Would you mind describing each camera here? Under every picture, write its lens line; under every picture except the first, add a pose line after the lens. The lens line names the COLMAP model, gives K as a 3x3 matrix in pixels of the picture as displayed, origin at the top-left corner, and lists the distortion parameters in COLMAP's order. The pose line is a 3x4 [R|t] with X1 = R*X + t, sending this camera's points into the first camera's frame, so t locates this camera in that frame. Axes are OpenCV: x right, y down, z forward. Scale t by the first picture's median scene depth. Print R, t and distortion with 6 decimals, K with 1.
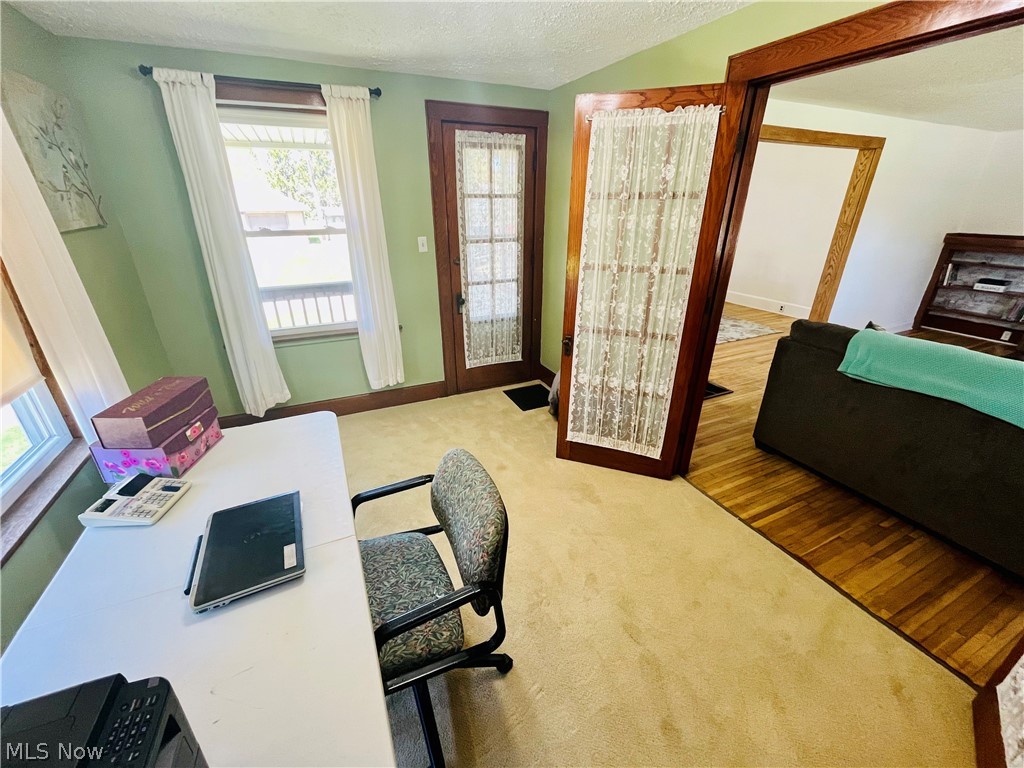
lens RADIAL K [[414.0, 0, 510.3], [0, 414.0, 384.8], [0, 0, 1]] dist [-0.005560, 0.001018]
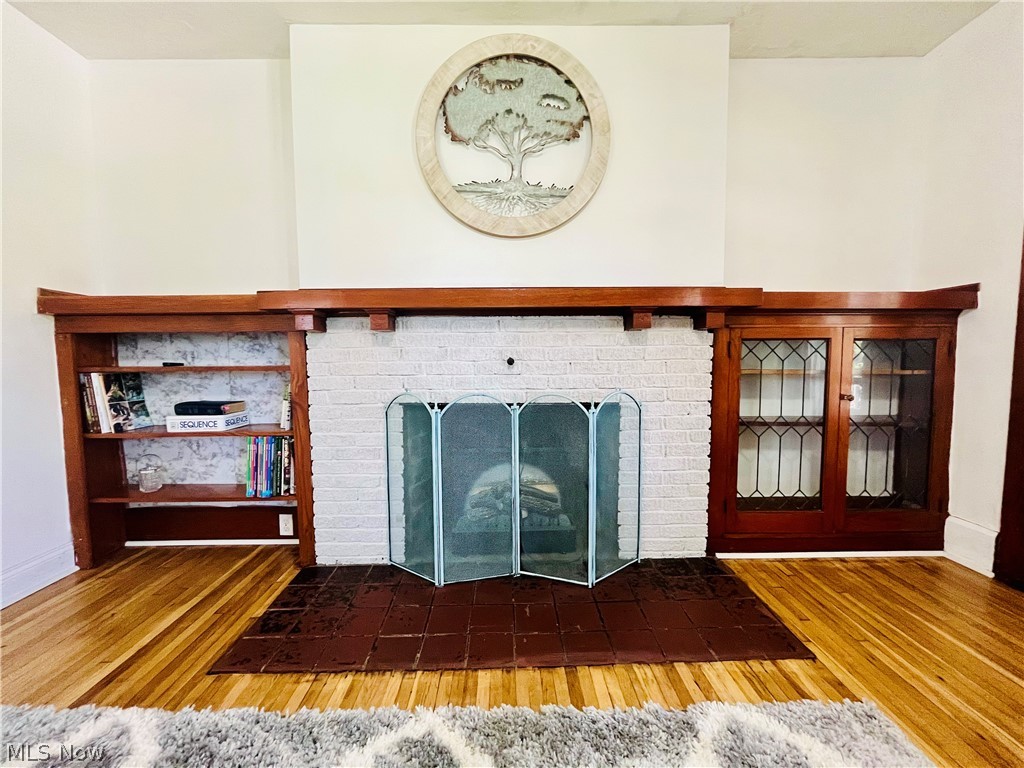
lens RADIAL K [[414.0, 0, 512.7], [0, 414.0, 383.0], [0, 0, 1]] dist [-0.005560, 0.001018]
pose [[0.406896, -0.063666, 0.911253, 0.926483], [0.367837, 0.924535, -0.099654, -0.125495], [-0.836141, 0.375742, 0.399608, 0.588502]]
